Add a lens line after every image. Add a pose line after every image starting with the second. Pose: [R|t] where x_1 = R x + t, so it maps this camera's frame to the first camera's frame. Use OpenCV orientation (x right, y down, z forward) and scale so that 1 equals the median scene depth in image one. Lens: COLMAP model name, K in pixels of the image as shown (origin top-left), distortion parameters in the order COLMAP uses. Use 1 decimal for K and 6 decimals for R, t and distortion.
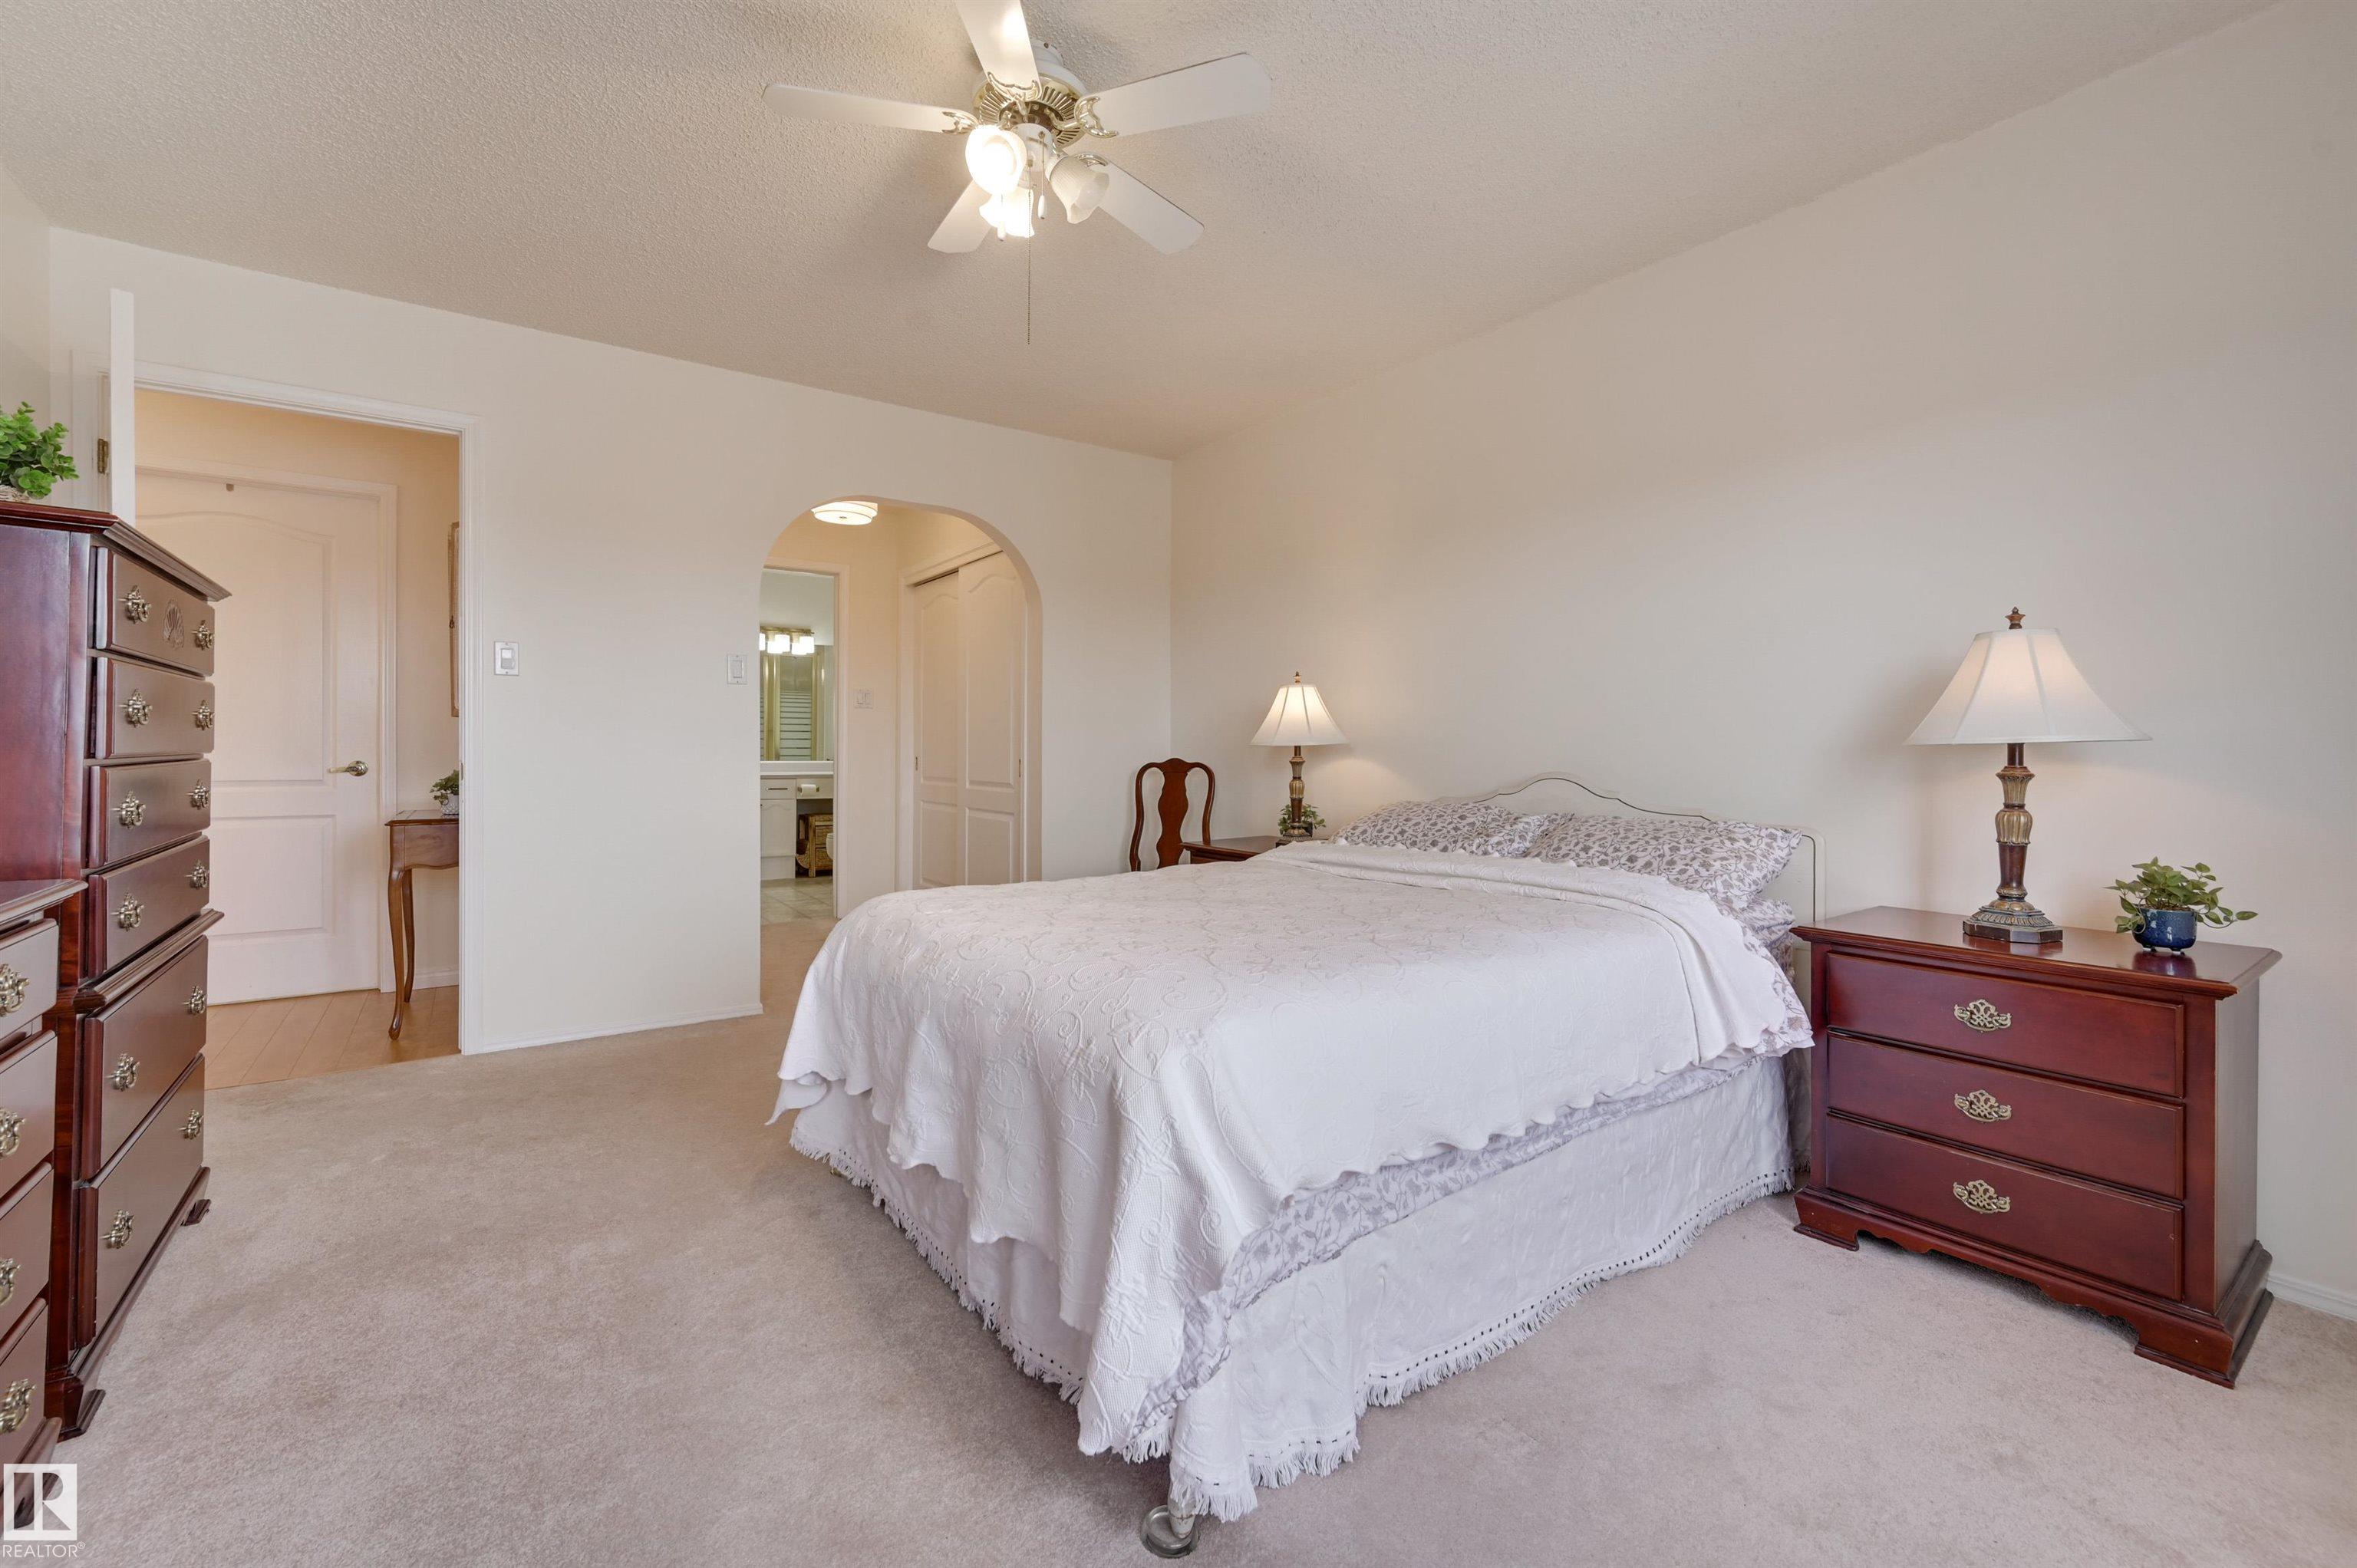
lens RADIAL K [[1008.2, 0, 1162.2], [0, 1008.2, 772.5], [0, 0, 1]] dist [0.002107, -0.000236]
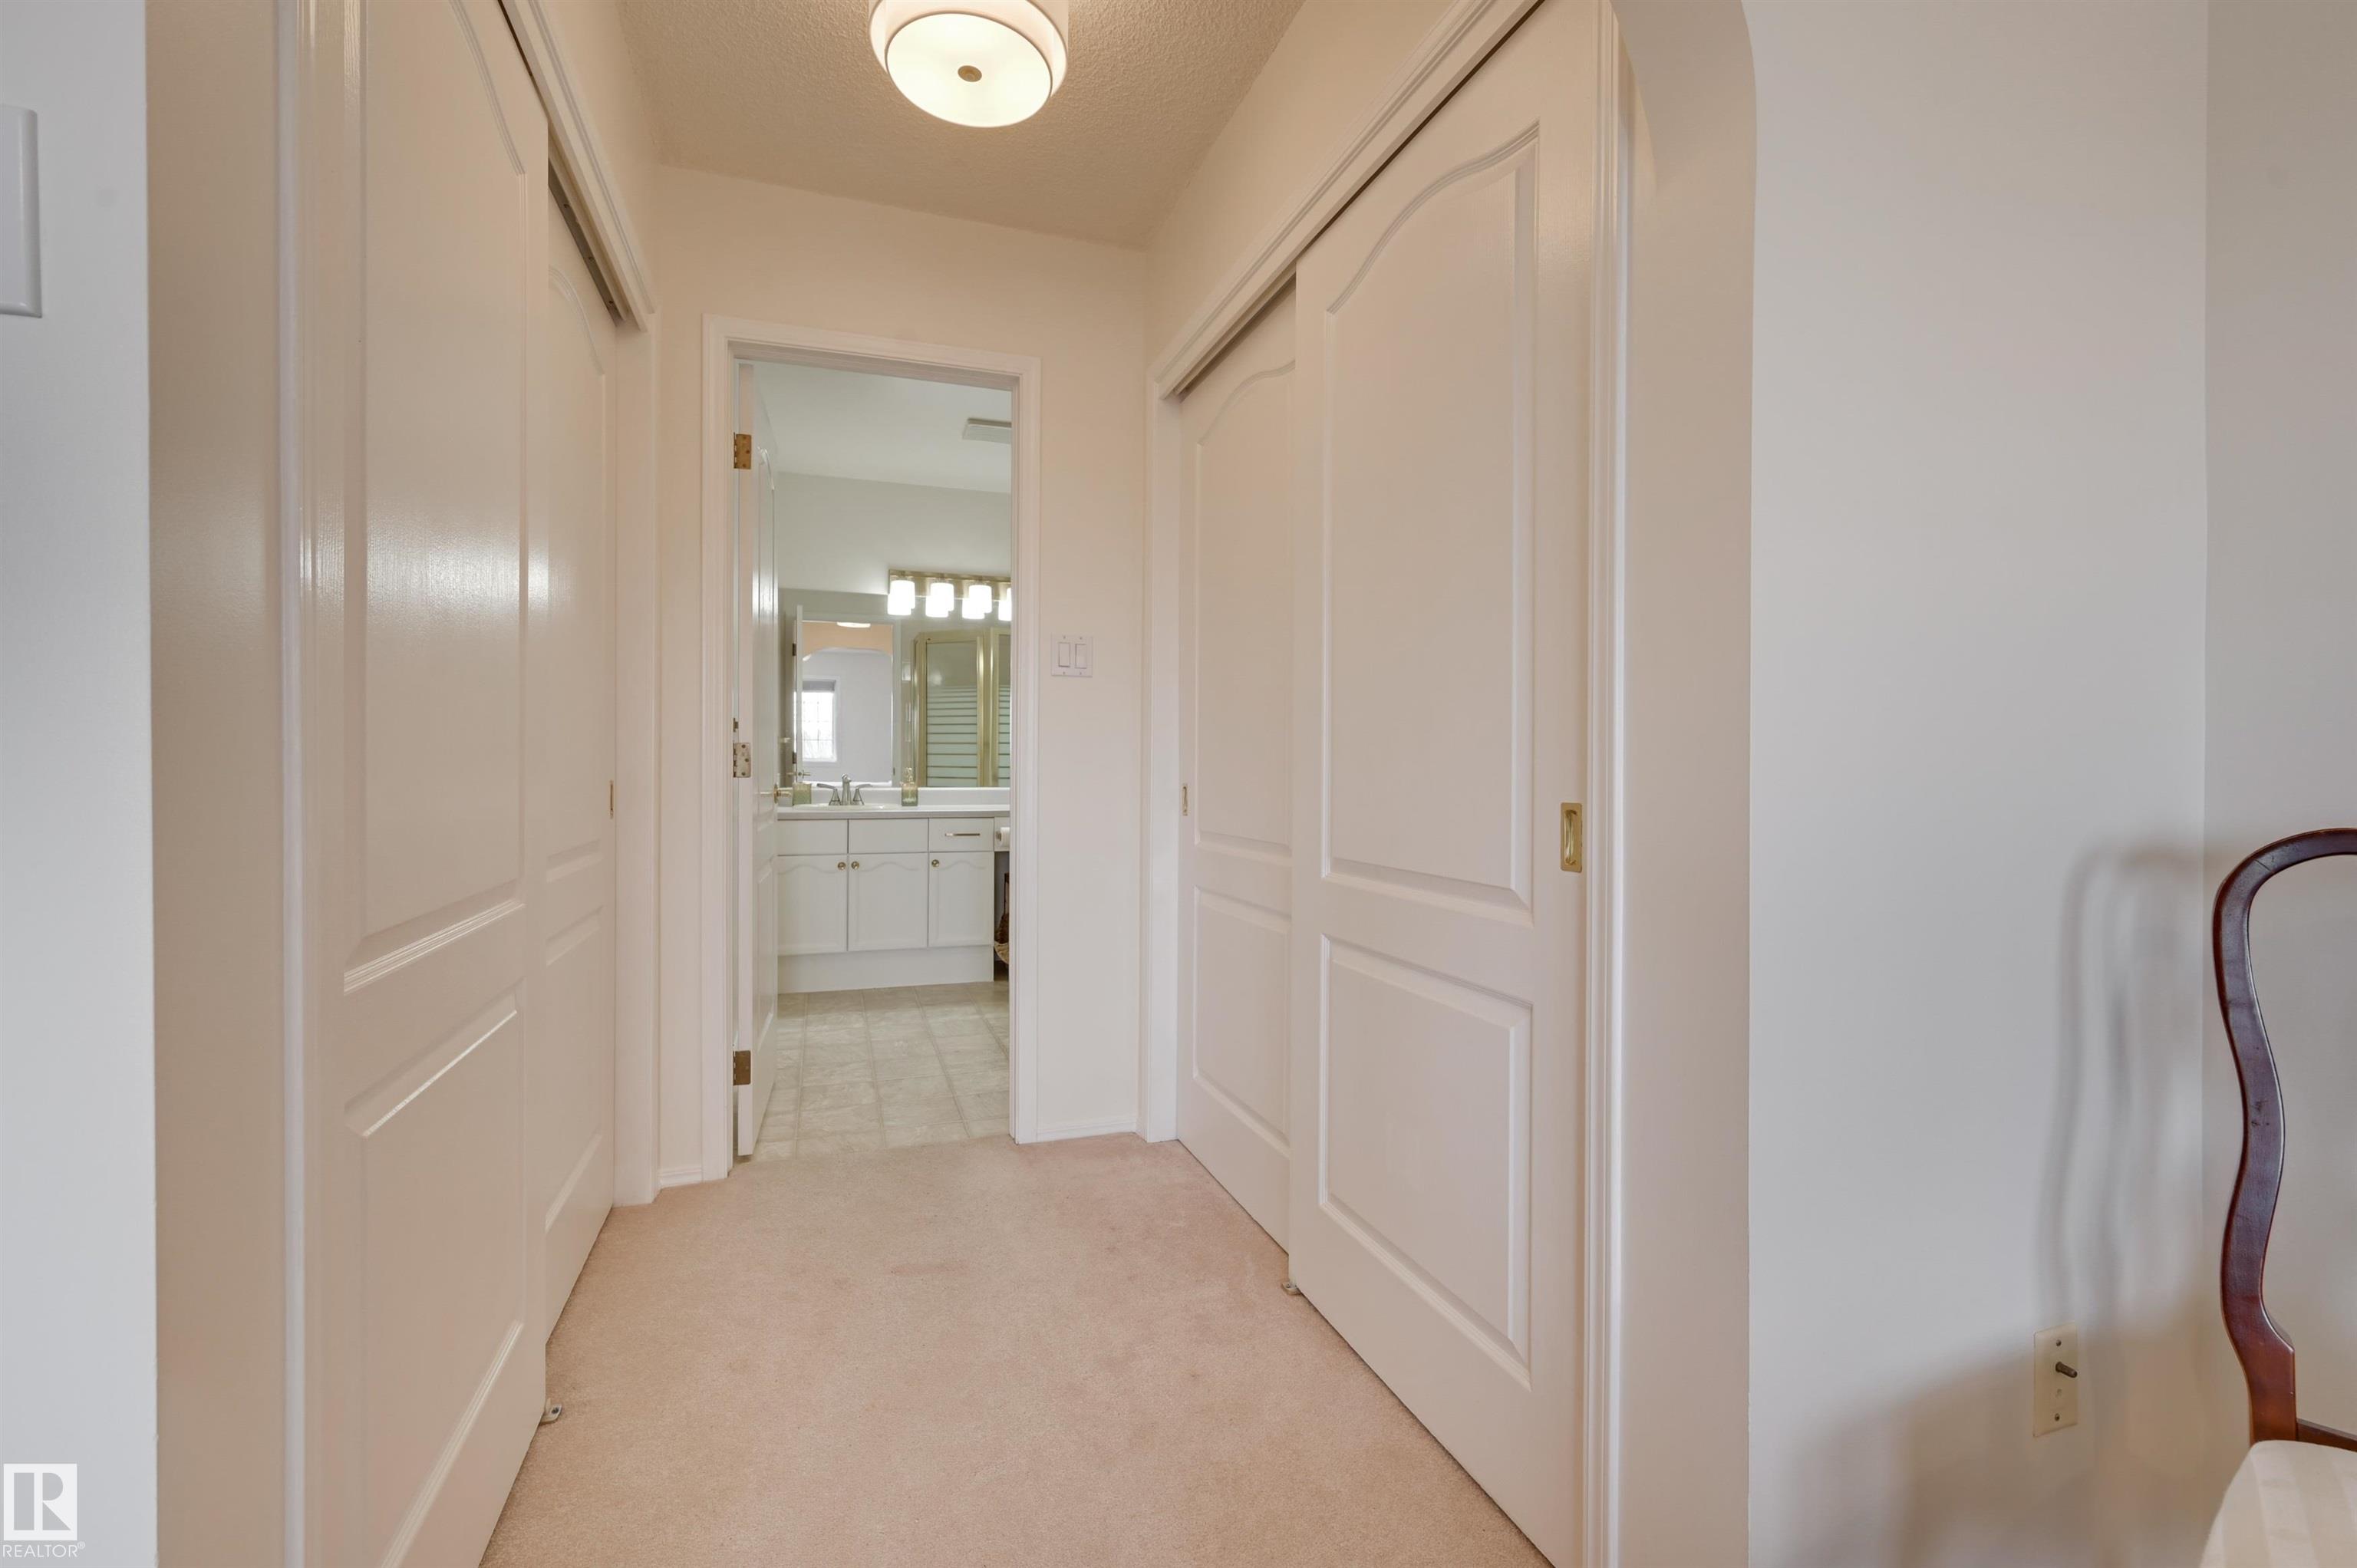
lens RADIAL K [[991.9, 0, 1132.5], [0, 991.9, 780.0], [0, 0, 1]] dist [-0.000516, -0.000215]
pose [[0.954426, -0.000234, -0.298447, -0.107033], [-0.003752, 0.999911, -0.012784, -0.009046], [0.298424, 0.013322, 0.954341, 0.459044]]
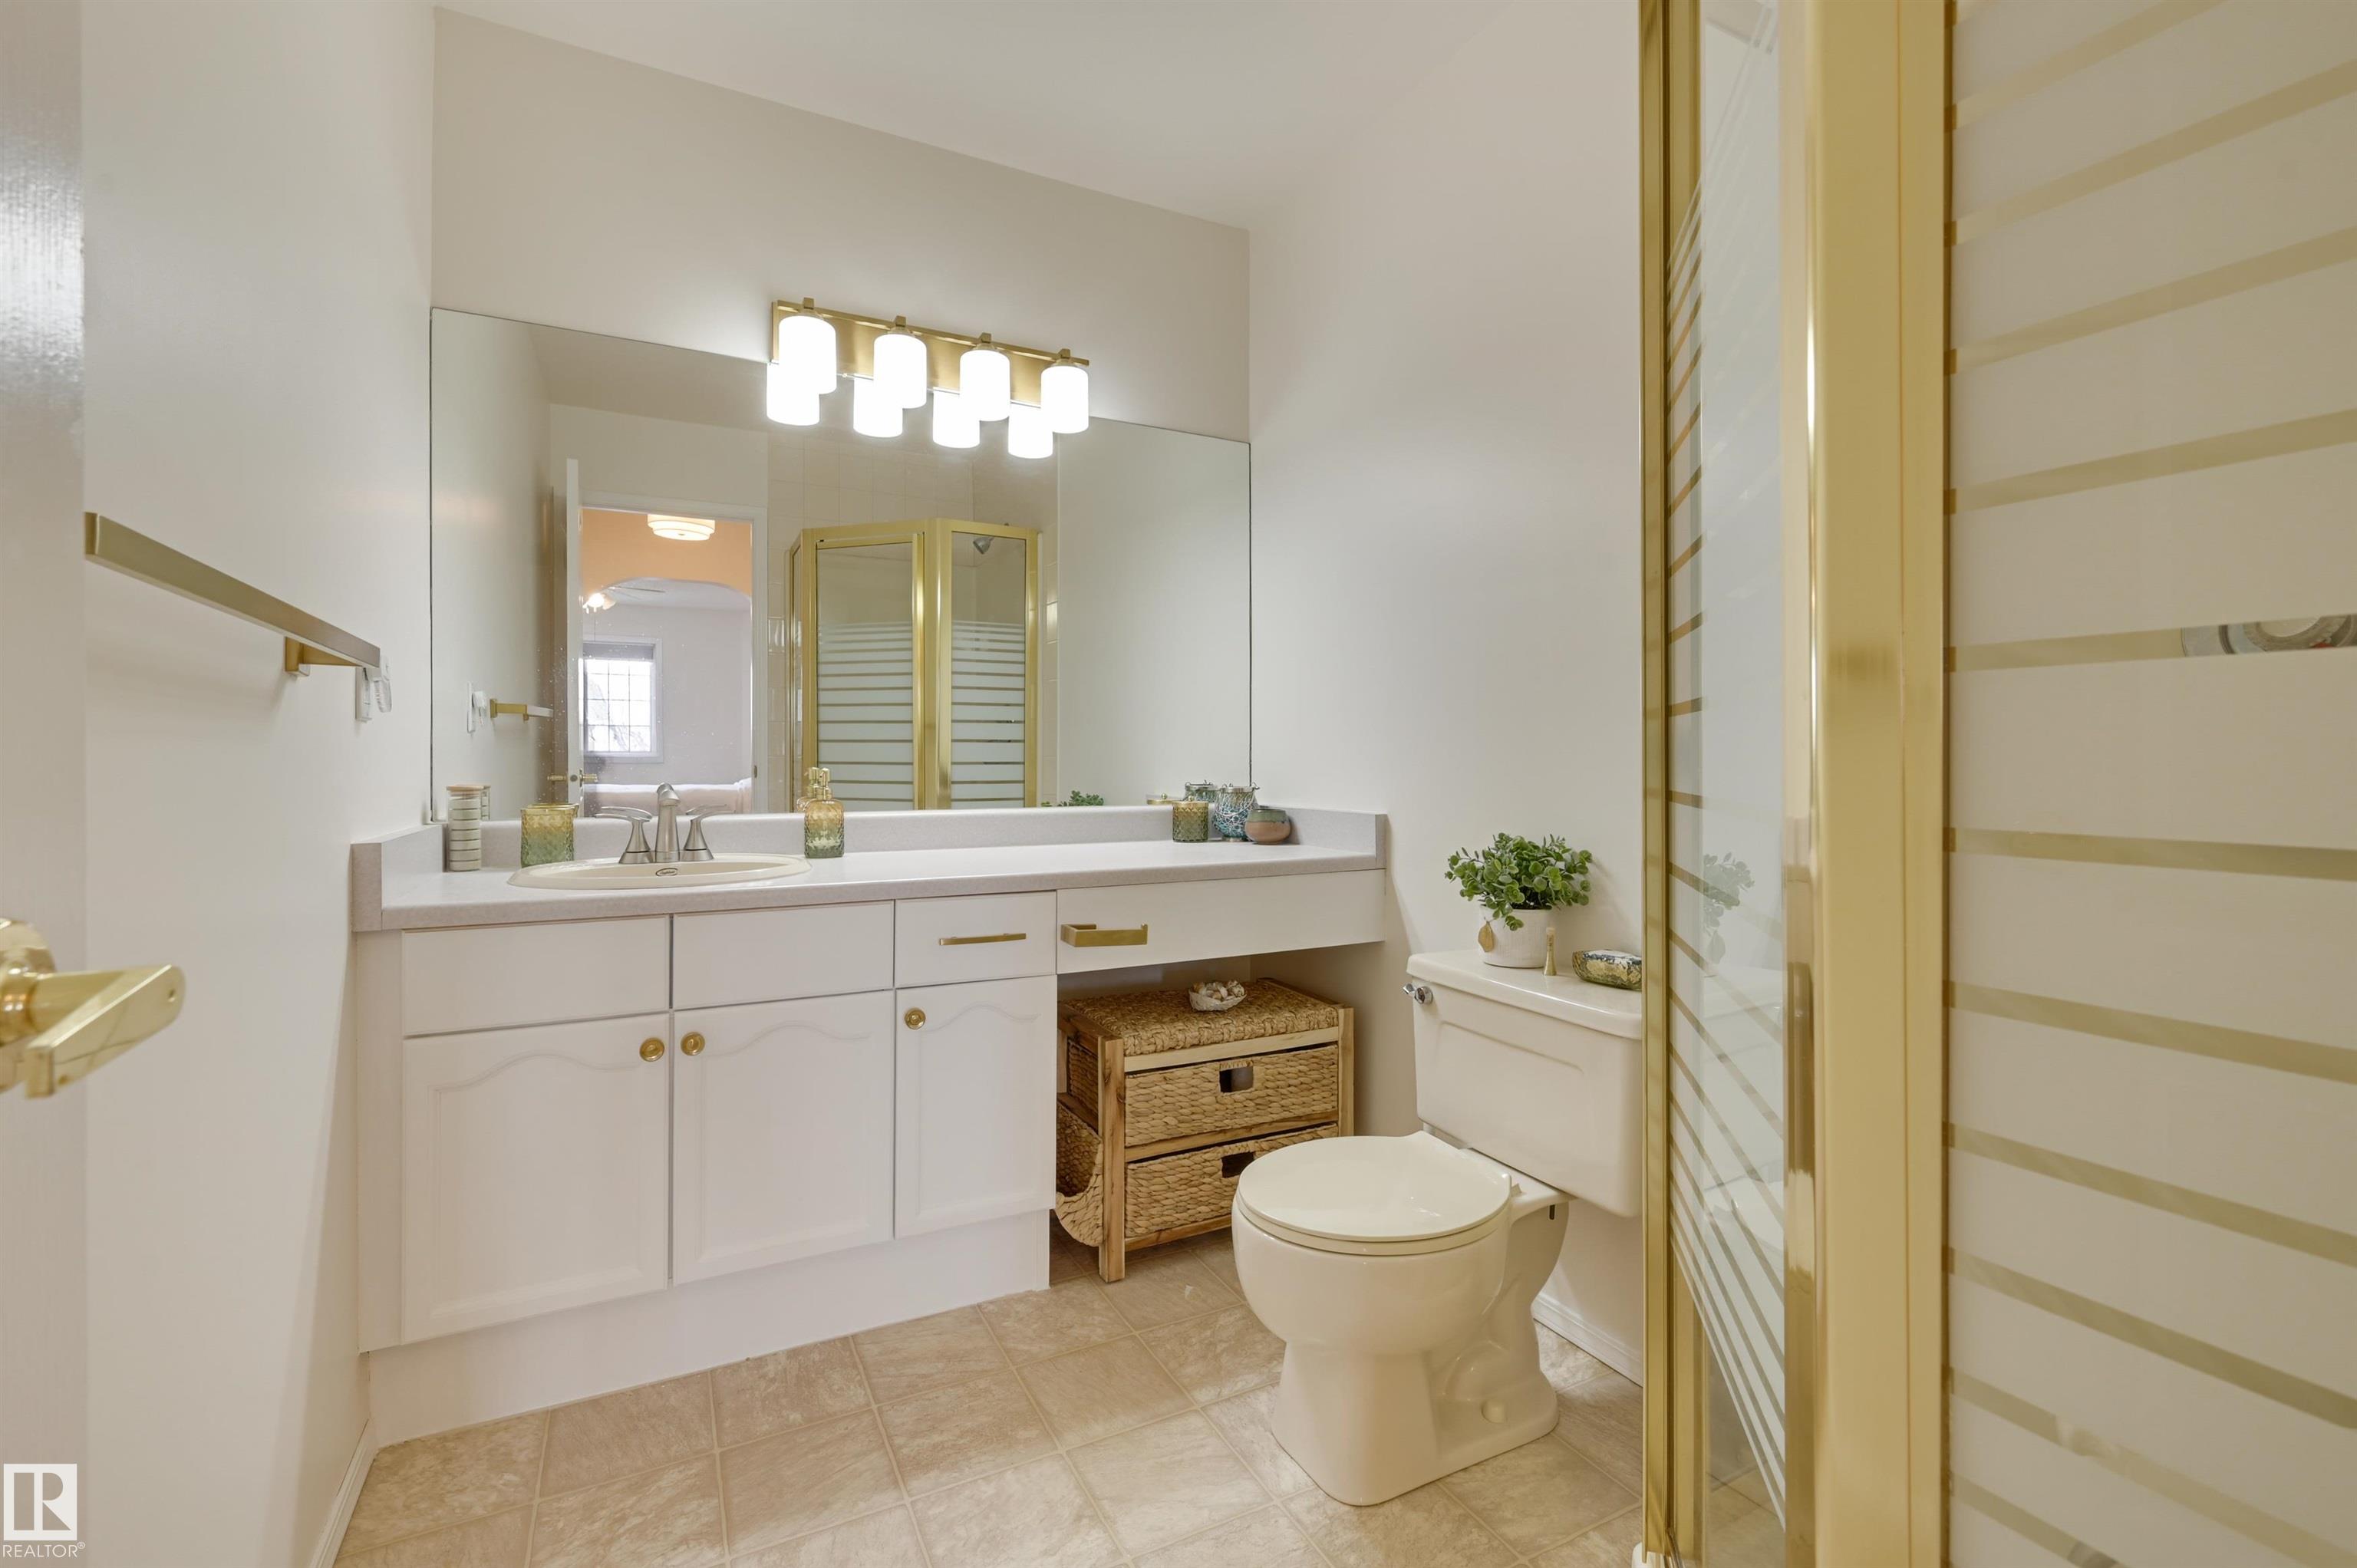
lens RADIAL K [[1040.2, 0, 1155.4], [0, 1040.2, 763.5], [0, 0, 1]] dist [-0.001088, -0.000531]
pose [[0.988851, -0.011931, -0.148430, -0.301301], [0.008777, 0.999722, -0.021887, -0.018530], [0.148650, 0.020340, 0.988681, 0.755521]]
